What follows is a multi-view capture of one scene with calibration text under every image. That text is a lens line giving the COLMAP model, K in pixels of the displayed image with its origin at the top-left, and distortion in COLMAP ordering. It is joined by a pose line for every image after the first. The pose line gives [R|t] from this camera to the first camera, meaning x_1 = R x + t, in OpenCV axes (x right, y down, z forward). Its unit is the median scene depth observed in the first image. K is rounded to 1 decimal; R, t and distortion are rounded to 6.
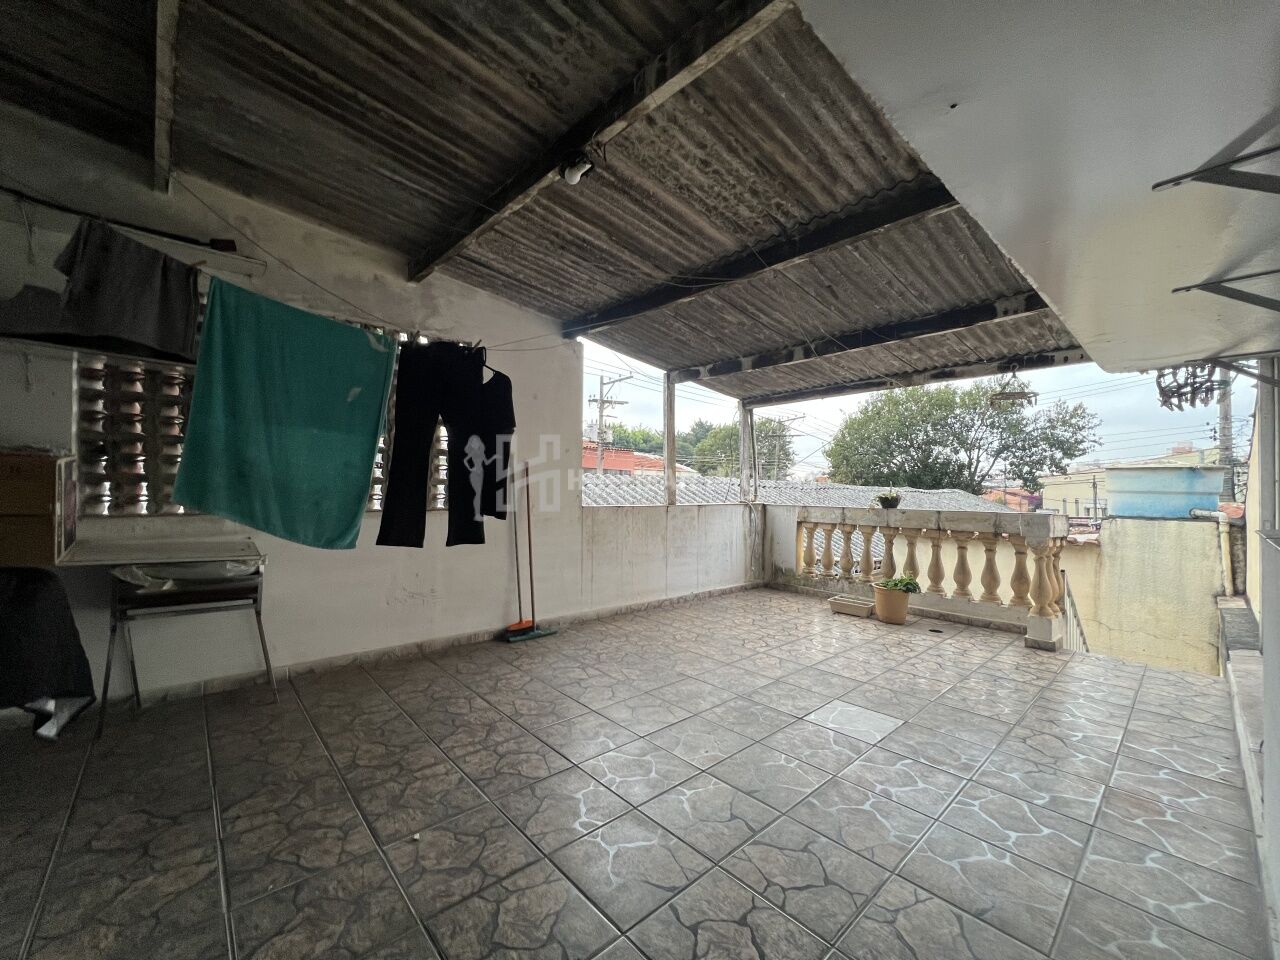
lens RADIAL K [[514.0, 0, 641.9], [0, 514.0, 478.5], [0, 0, 1]] dist [0.000434, -0.000582]
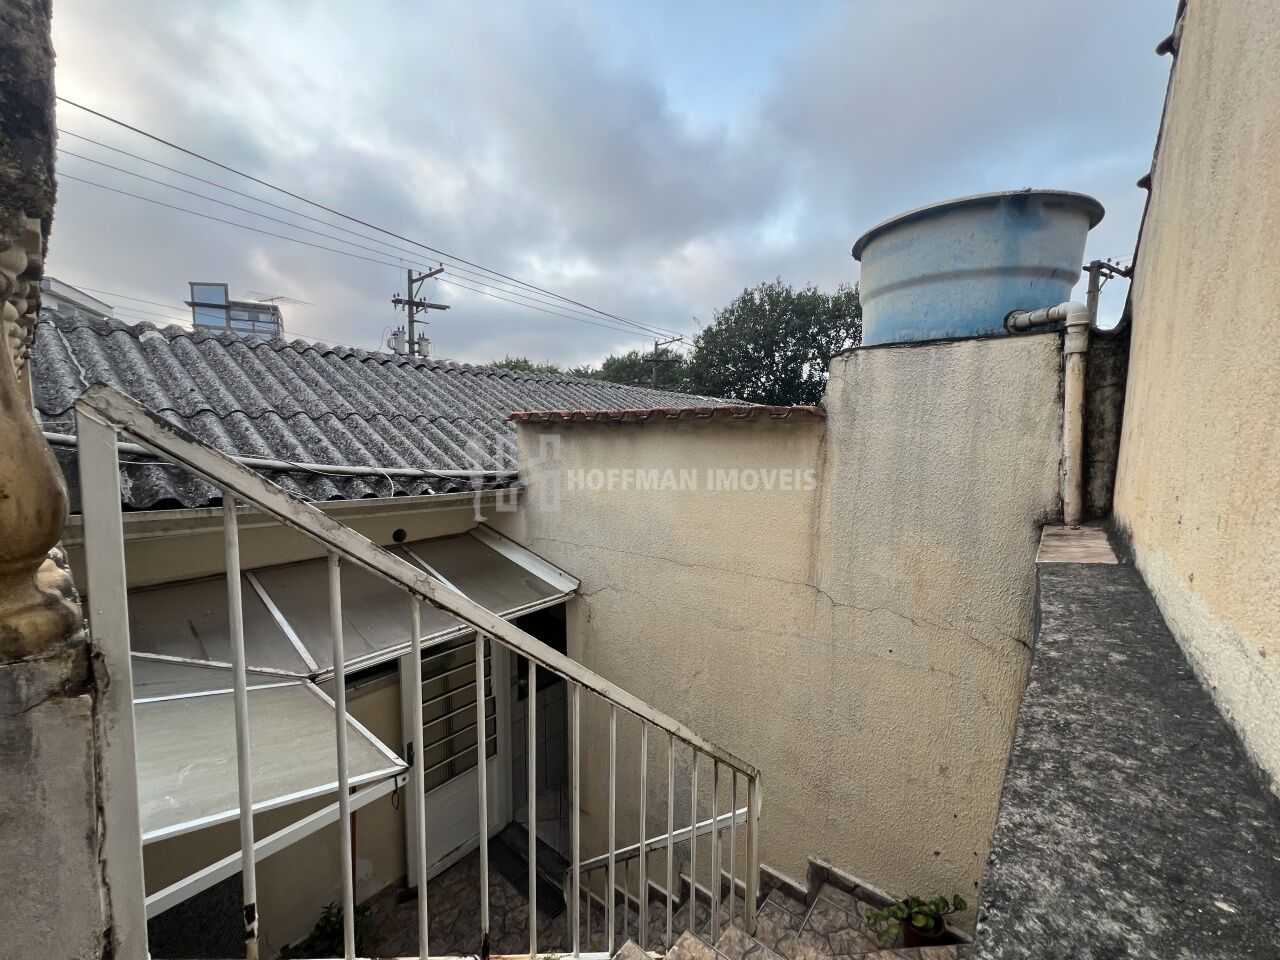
lens RADIAL K [[514.0, 0, 638.1], [0, 514.0, 477.1], [0, 0, 1]] dist [0.000434, -0.000582]
pose [[0.991300, -0.013254, 0.130952, 0.755191], [-0.000832, 0.994267, 0.106926, 0.150024], [-0.131619, -0.106105, 0.985606, 0.652751]]
